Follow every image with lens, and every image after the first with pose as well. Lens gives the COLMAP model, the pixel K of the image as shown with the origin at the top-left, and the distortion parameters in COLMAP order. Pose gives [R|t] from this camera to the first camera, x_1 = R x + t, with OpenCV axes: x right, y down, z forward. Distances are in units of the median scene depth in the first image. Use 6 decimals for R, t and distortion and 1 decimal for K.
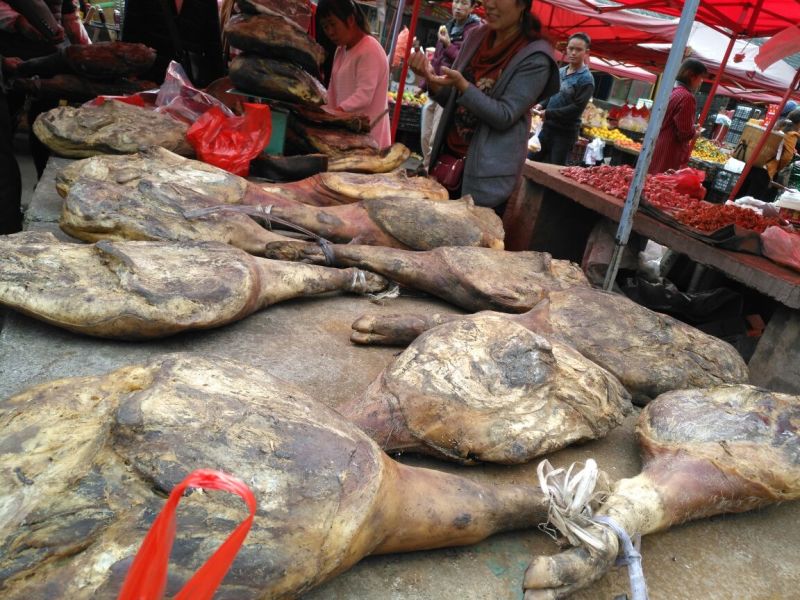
lens RADIAL K [[631.9, 0, 423.0], [0, 631.9, 293.4], [0, 0, 1]] dist [-0.011548, 0.043675]
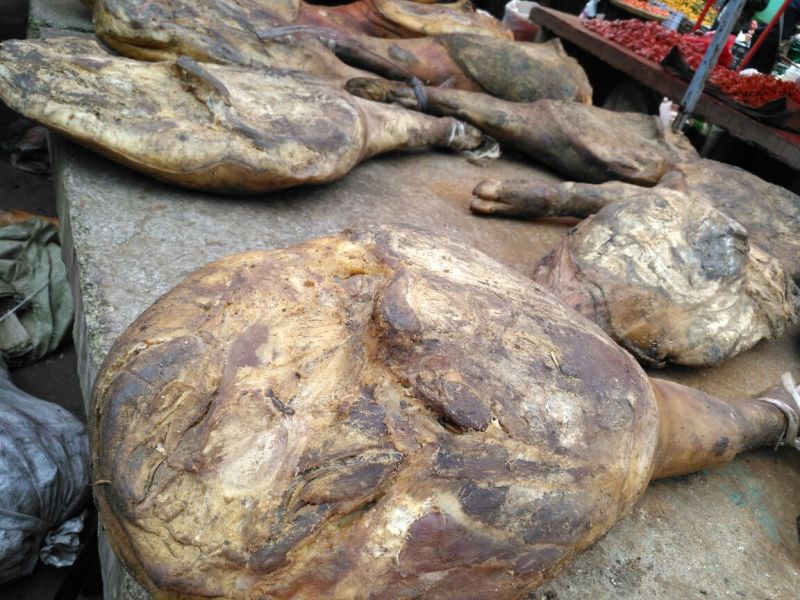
lens RADIAL K [[631.9, 0, 403.8], [0, 631.9, 295.8], [0, 0, 1]] dist [-0.011548, 0.043675]
pose [[0.995409, 0.045931, 0.083970, -0.324229], [-0.063360, 0.973792, 0.218438, 0.012506], [-0.071736, -0.222756, 0.972231, 0.209305]]
